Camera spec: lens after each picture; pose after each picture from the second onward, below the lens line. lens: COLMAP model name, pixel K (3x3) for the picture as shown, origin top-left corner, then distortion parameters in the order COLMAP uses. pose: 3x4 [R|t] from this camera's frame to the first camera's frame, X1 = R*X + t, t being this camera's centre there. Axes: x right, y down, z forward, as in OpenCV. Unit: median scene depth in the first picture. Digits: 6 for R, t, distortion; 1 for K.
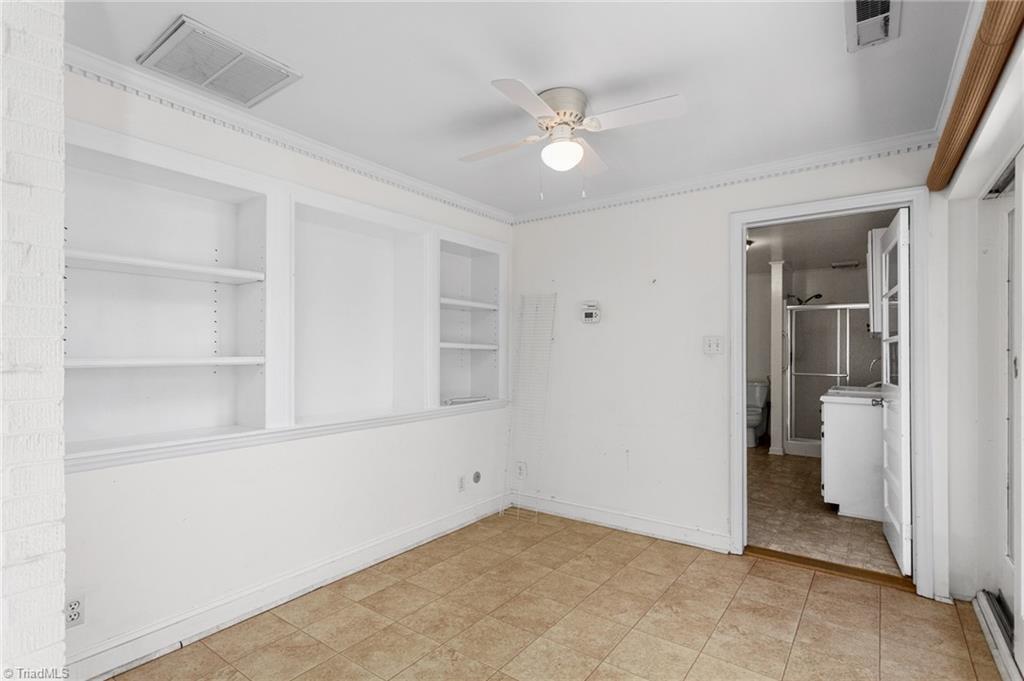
lens RADIAL K [[497.1, 0, 514.6], [0, 497.1, 352.0], [0, 0, 1]] dist [-0.001384, -0.000497]
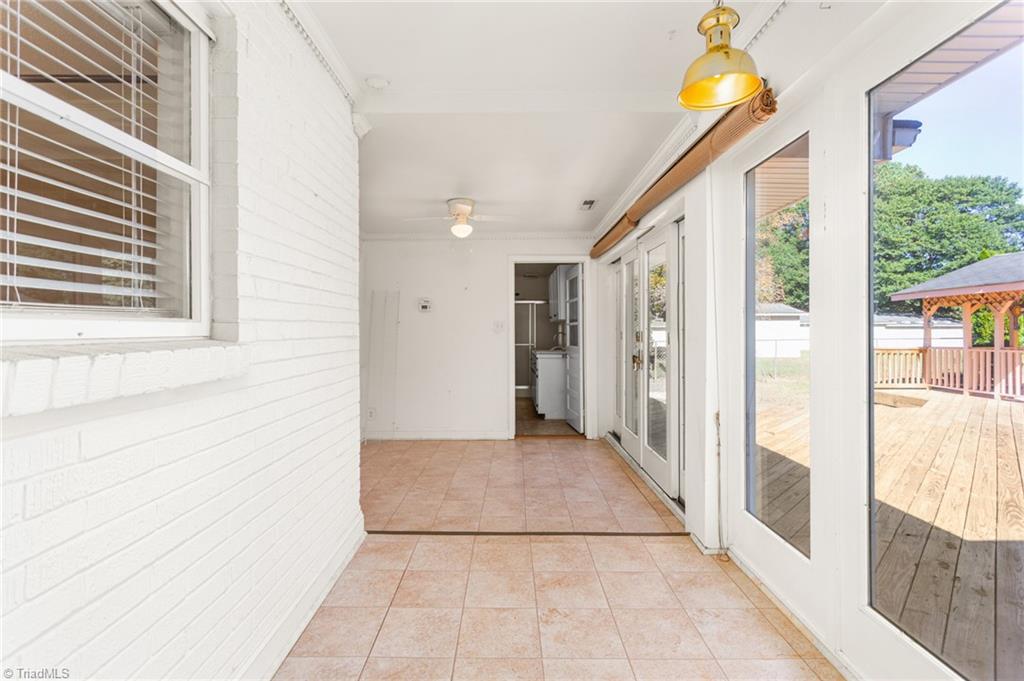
lens RADIAL K [[494.5, 0, 515.8], [0, 494.5, 336.5], [0, 0, 1]] dist [0.002065, 0.000381]
pose [[0.807266, -0.009678, 0.590108, -0.587926], [0.002646, 0.999915, 0.012779, -0.000356], [-0.590182, -0.008755, 0.807223, -0.467969]]
